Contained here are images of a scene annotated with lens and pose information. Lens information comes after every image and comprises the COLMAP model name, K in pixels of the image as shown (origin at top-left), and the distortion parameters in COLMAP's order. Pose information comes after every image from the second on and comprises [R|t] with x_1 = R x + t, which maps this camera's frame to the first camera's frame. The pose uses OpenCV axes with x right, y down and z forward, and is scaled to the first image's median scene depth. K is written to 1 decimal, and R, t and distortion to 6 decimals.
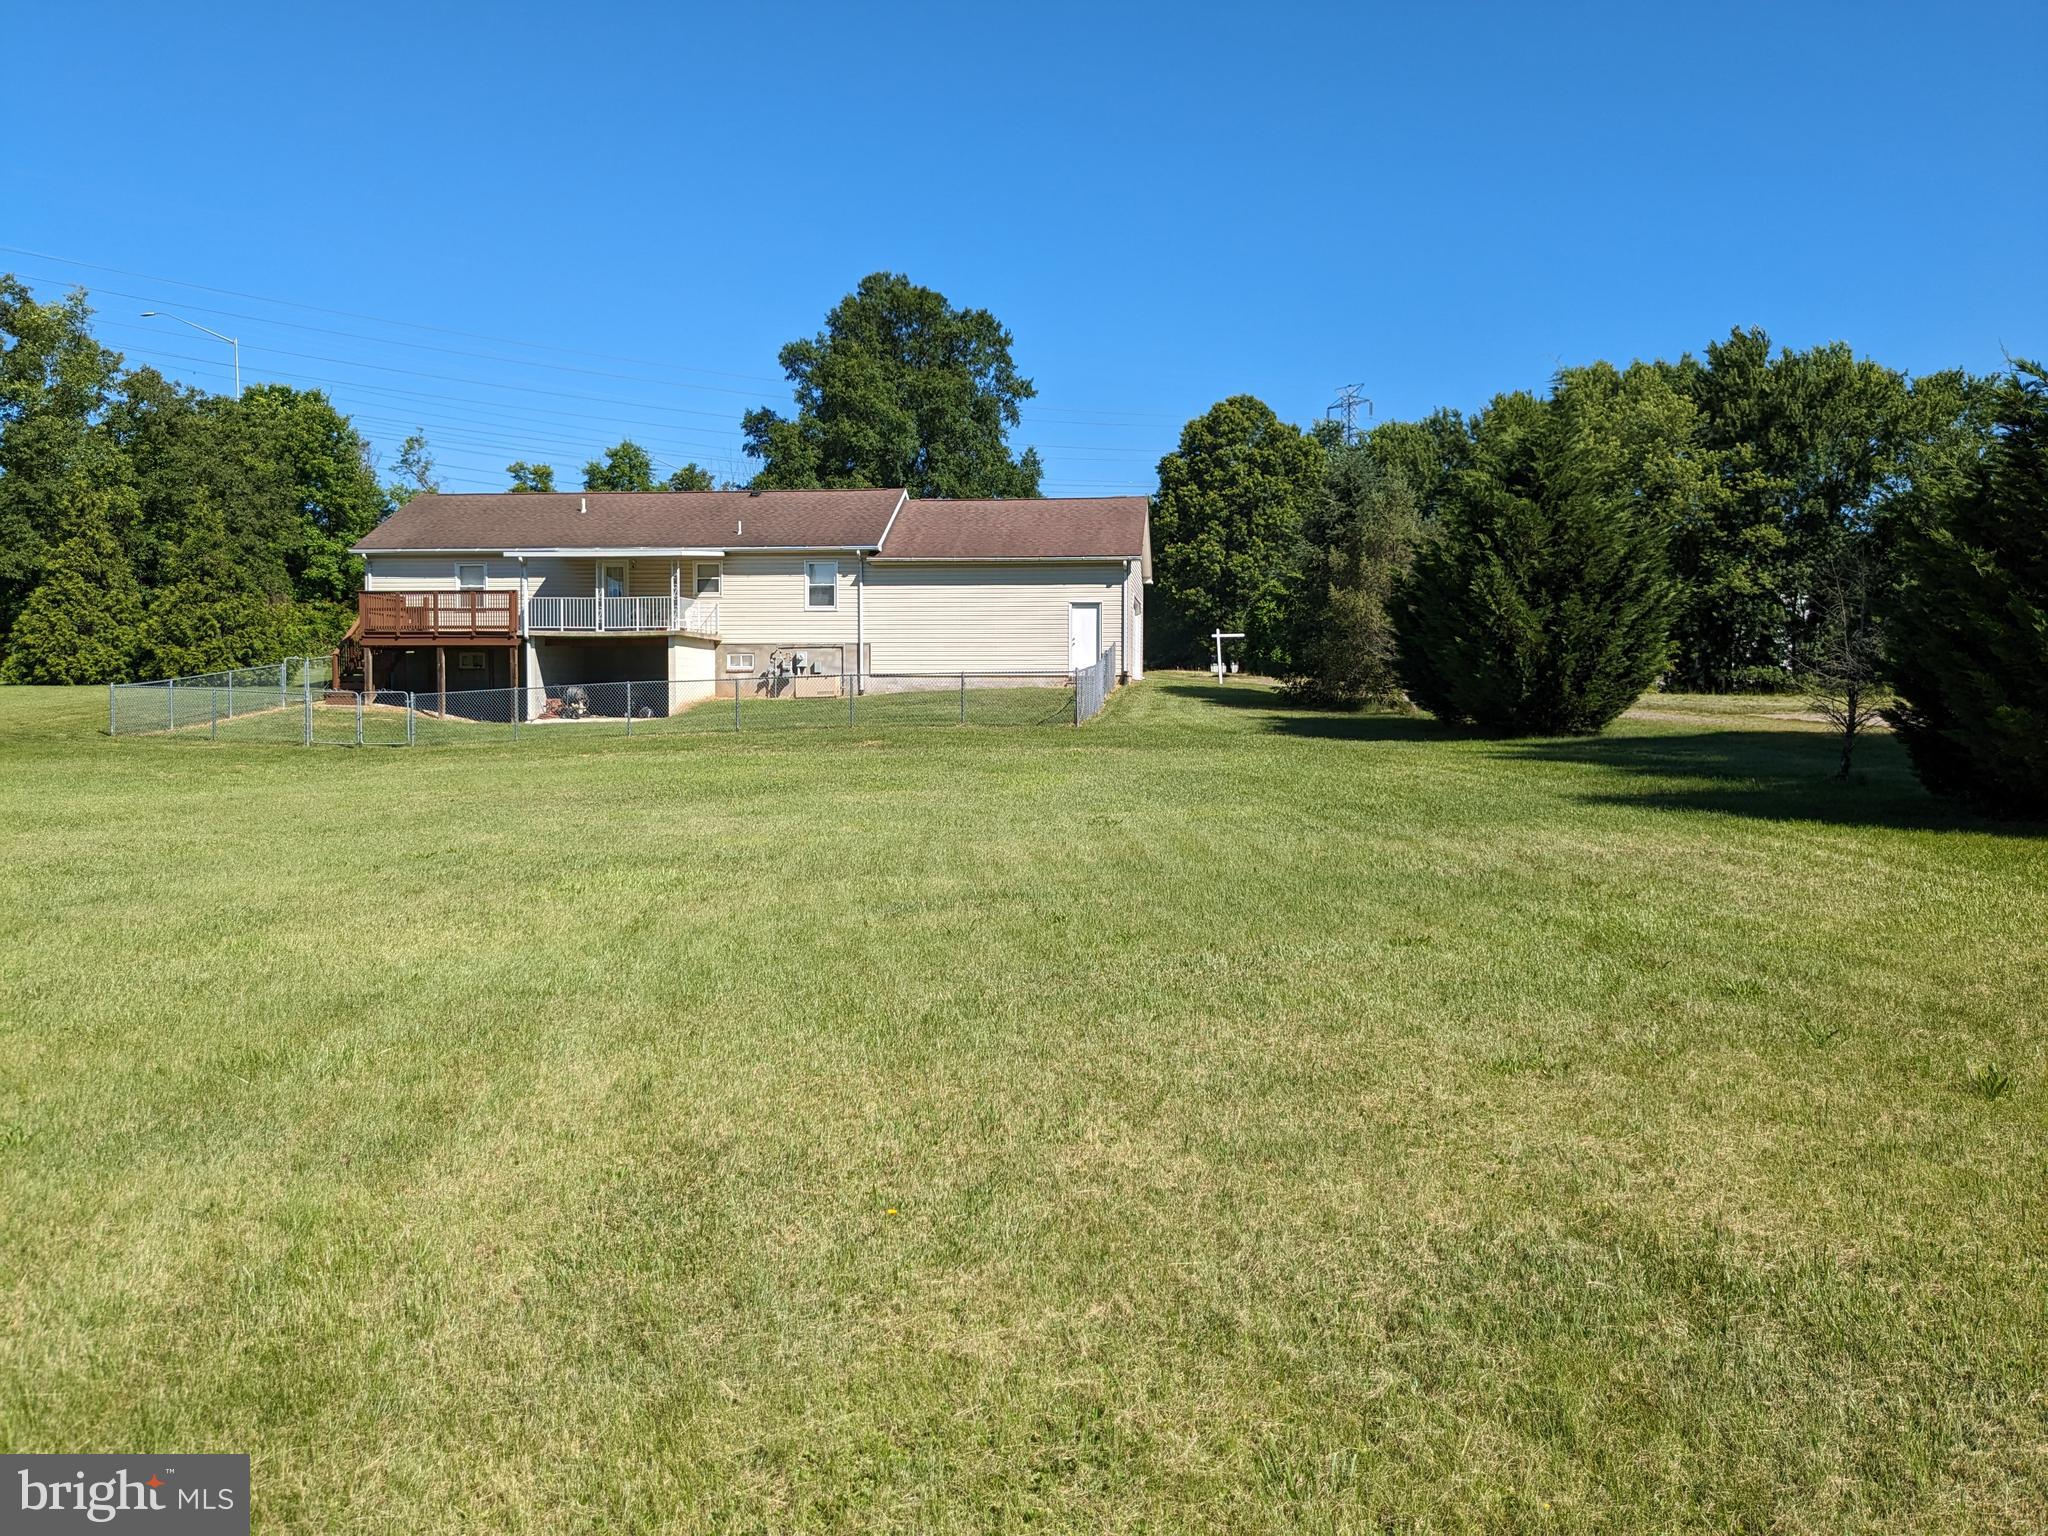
lens RADIAL K [[1614.8, 0, 1006.3], [0, 1614.8, 772.5], [0, 0, 1]] dist [0.067696, -0.079461]
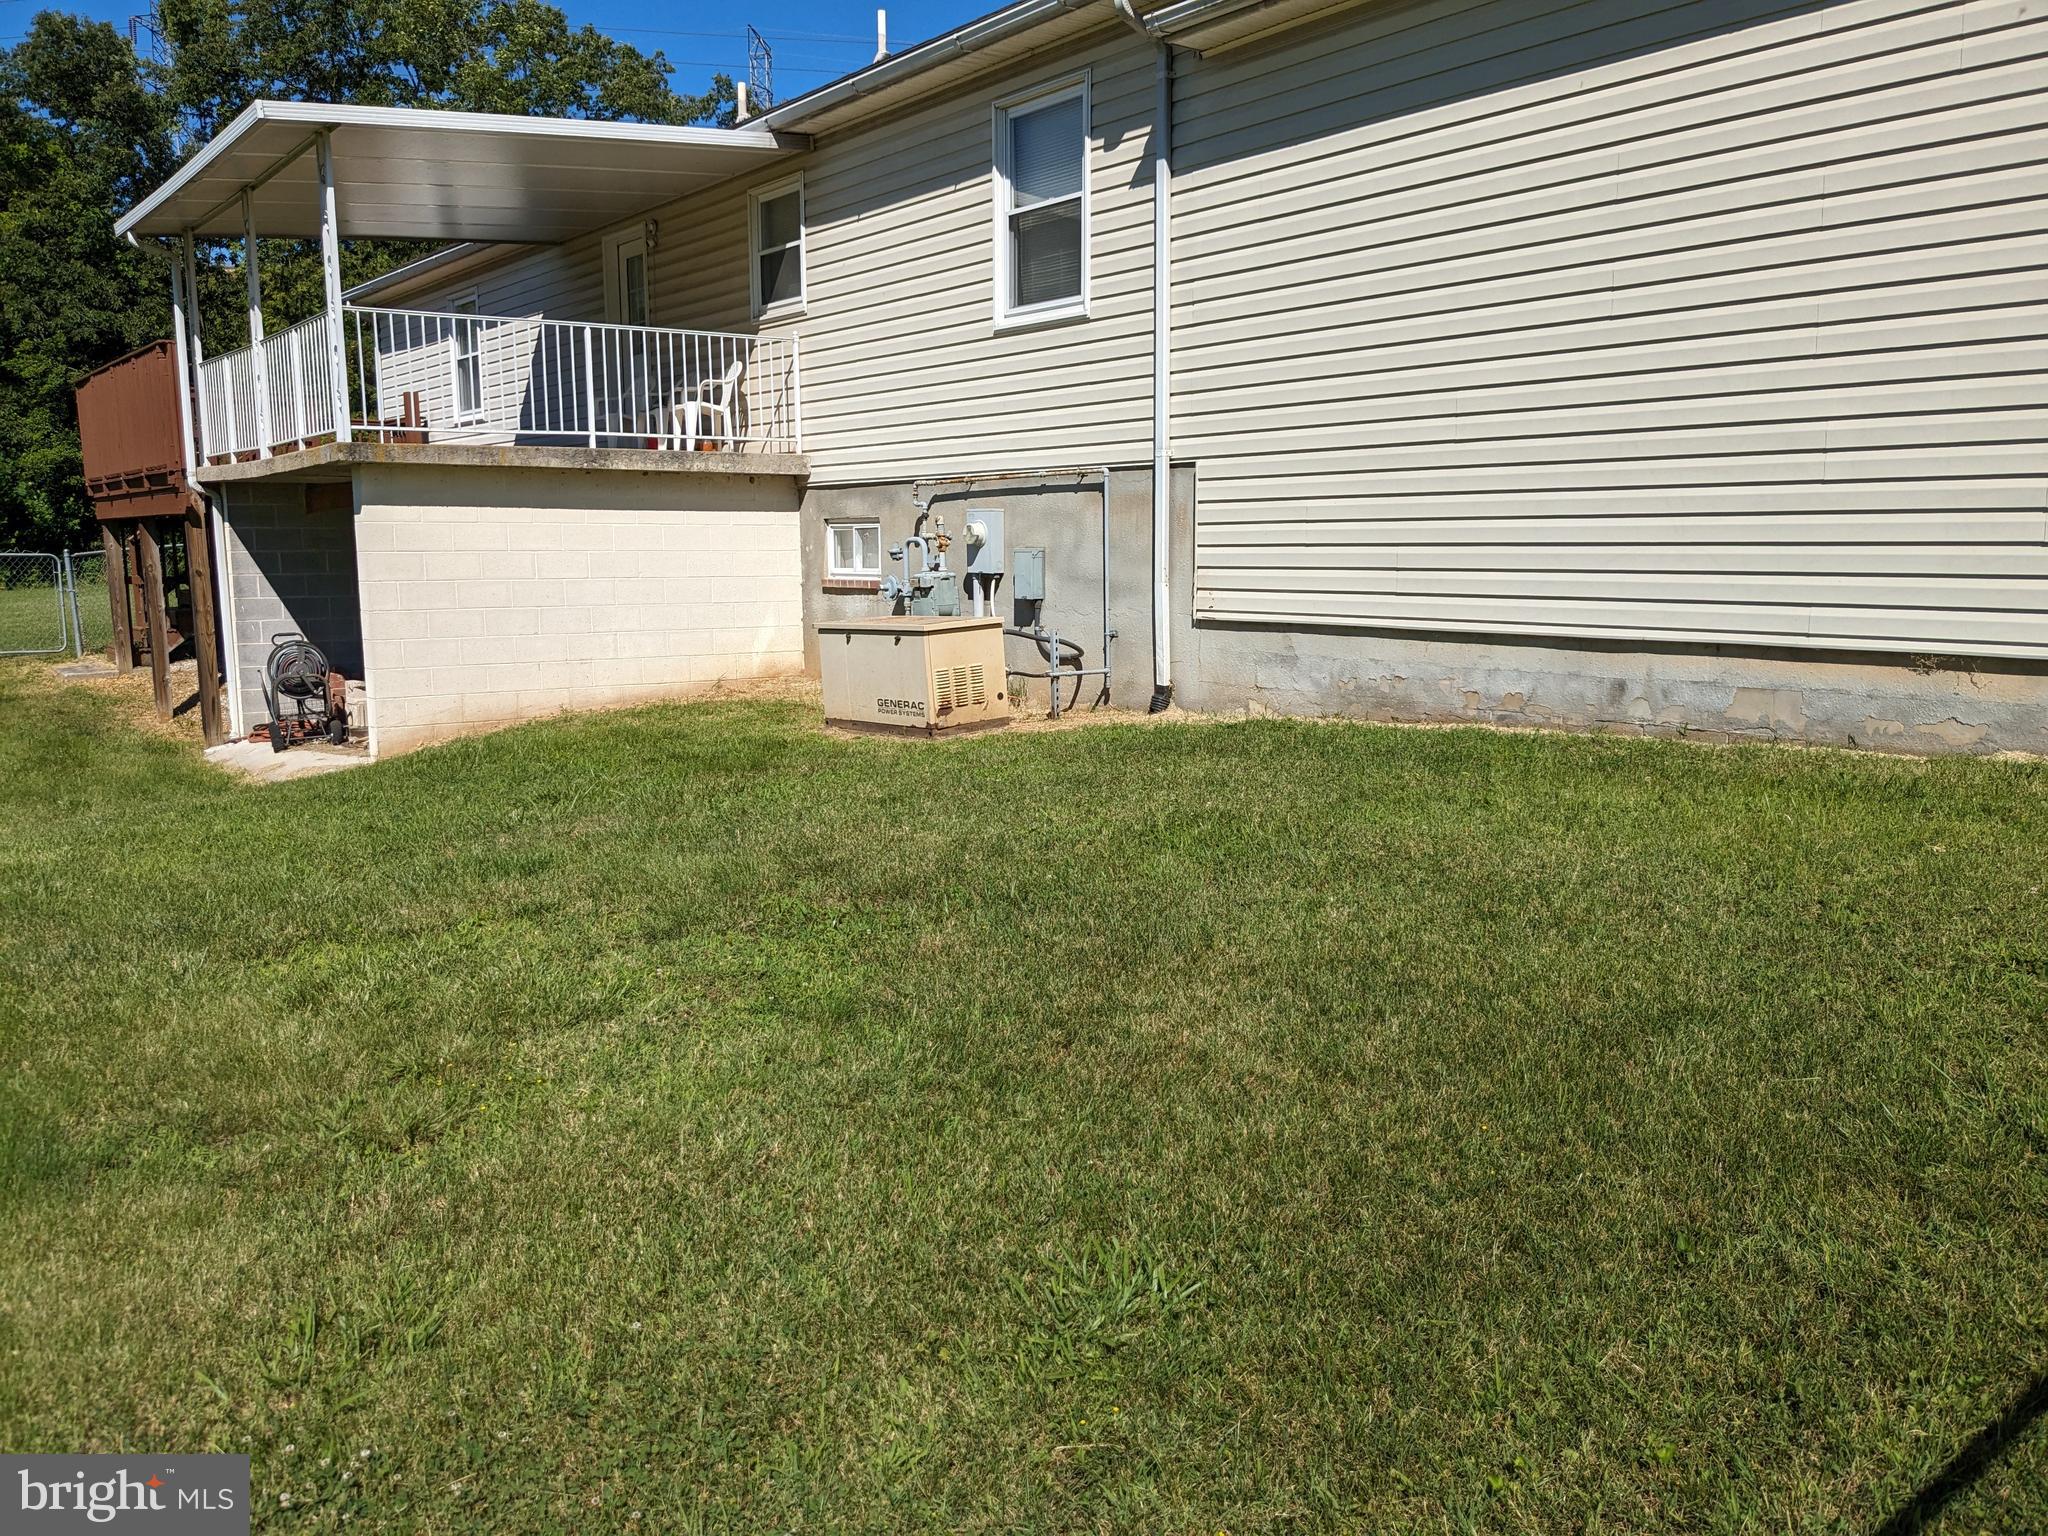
lens RADIAL K [[1614.8, 0, 1021.3], [0, 1614.8, 746.2], [0, 0, 1]] dist [0.067696, -0.079461]
pose [[0.710084, 0.081108, -0.699429, 0.022305], [-0.022665, 0.995462, 0.092426, -0.030020], [0.703752, -0.049778, 0.708700, 0.401969]]
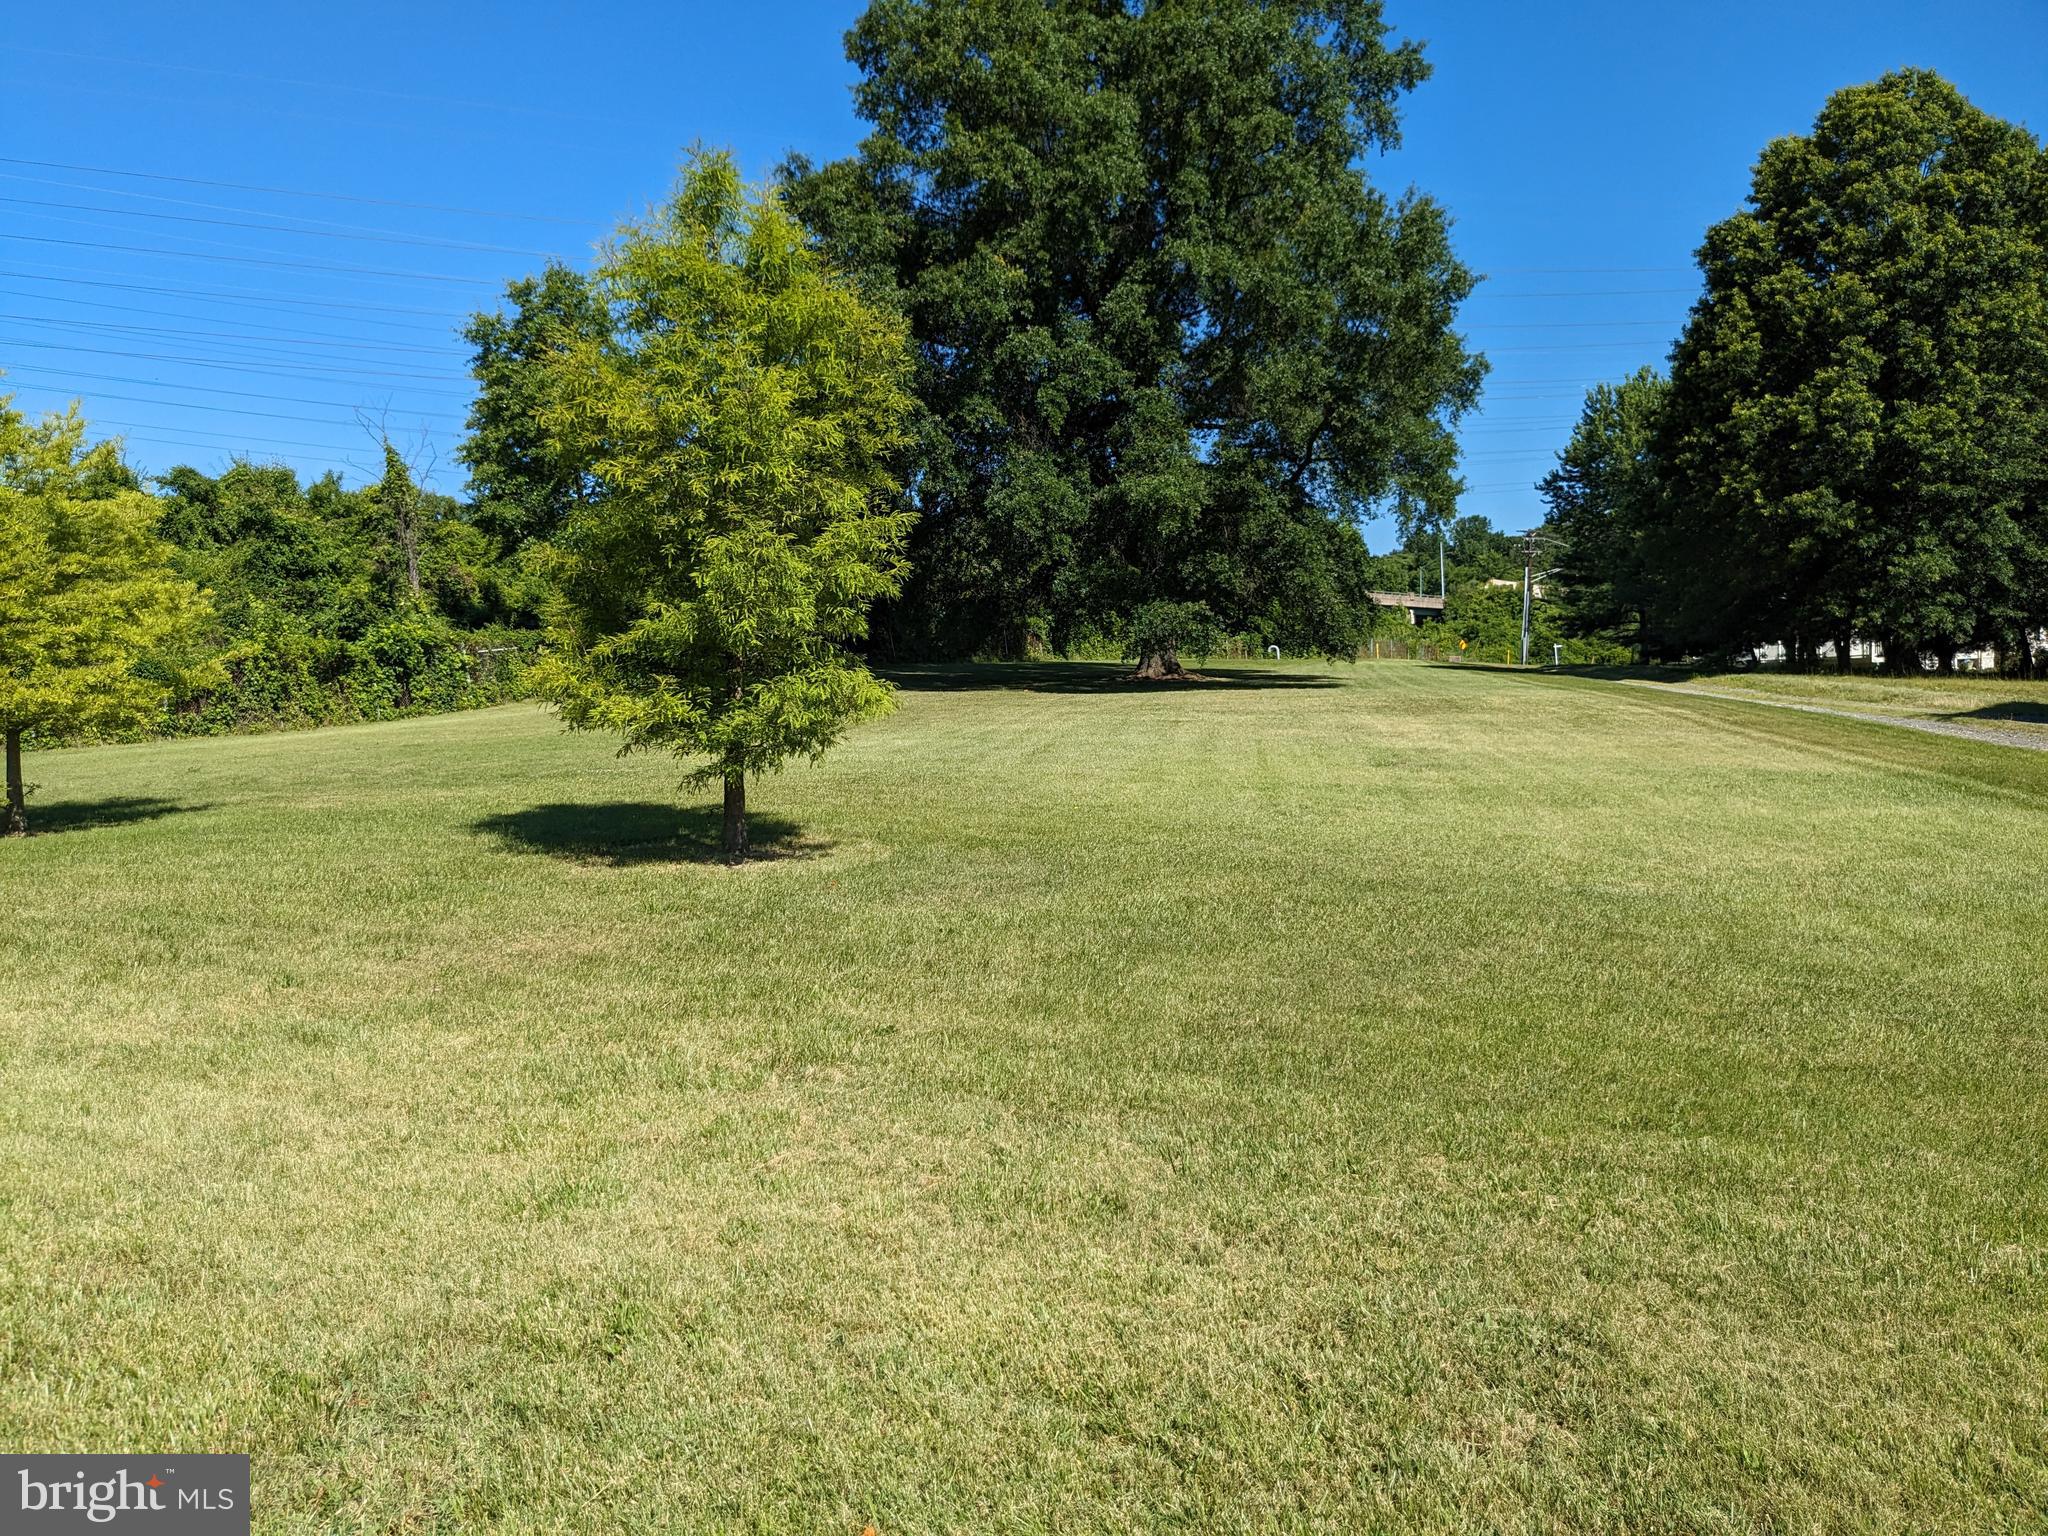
lens RADIAL K [[1614.8, 0, 1014.7], [0, 1614.8, 762.9], [0, 0, 1]] dist [0.067696, -0.079461]
pose [[0.970197, -0.027102, -0.240799, 0.010368], [0.026895, 0.999630, -0.004149, -0.045882], [0.240822, -0.002451, 0.970566, 0.549918]]
